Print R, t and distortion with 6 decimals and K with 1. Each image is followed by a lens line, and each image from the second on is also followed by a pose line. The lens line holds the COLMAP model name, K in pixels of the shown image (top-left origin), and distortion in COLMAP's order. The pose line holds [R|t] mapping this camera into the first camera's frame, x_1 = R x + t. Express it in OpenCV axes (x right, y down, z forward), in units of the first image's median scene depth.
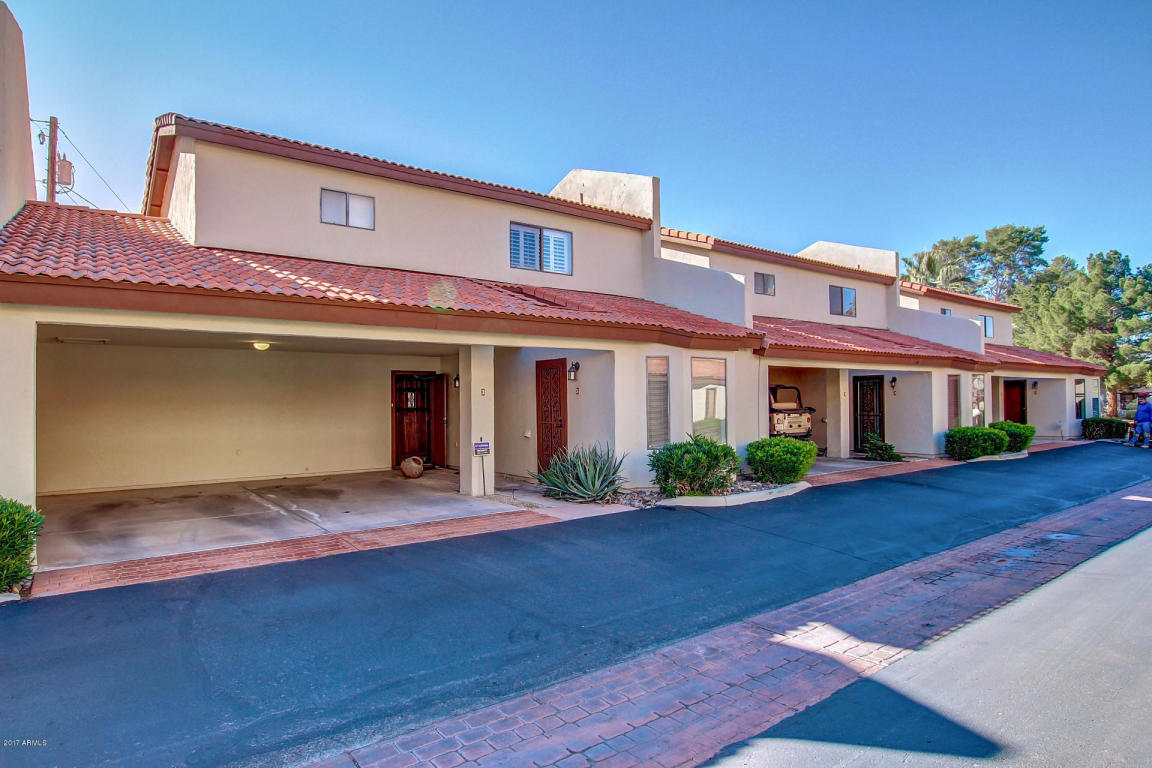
lens RADIAL K [[650.8, 0, 581.0], [0, 650.8, 384.4], [0, 0, 1]] dist [-0.019076, 0.001831]
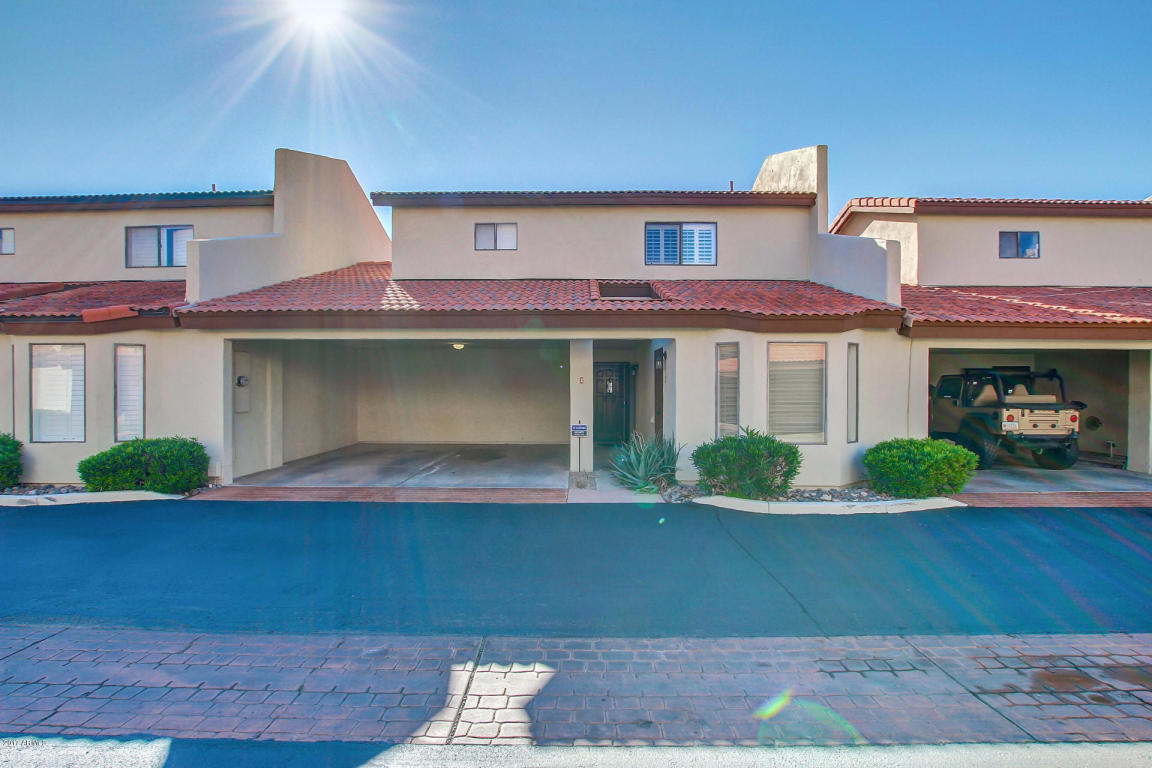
lens RADIAL K [[536.8, 0, 577.5], [0, 536.8, 389.2], [0, 0, 1]] dist [-0.034058, 0.005055]
pose [[0.786374, 0.012754, -0.617619, 0.422535], [0.006098, 0.999578, 0.028407, -0.000020], [0.617720, -0.026105, 0.785965, 0.266783]]
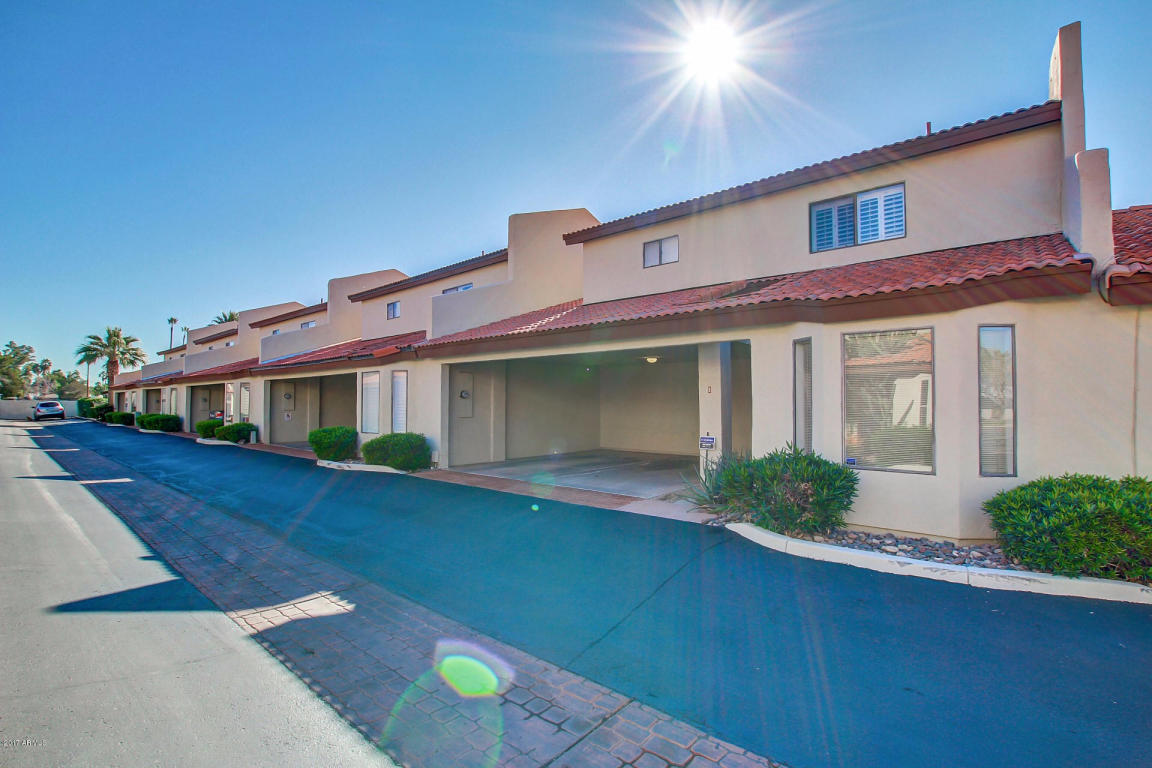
lens RADIAL K [[536.8, 0, 577.2], [0, 536.8, 389.8], [0, 0, 1]] dist [-0.034058, 0.005055]
pose [[0.186523, -0.015367, -0.982330, 0.673358], [0.021011, 0.999711, -0.011650, 0.017164], [0.982226, -0.018467, 0.186792, 0.630683]]
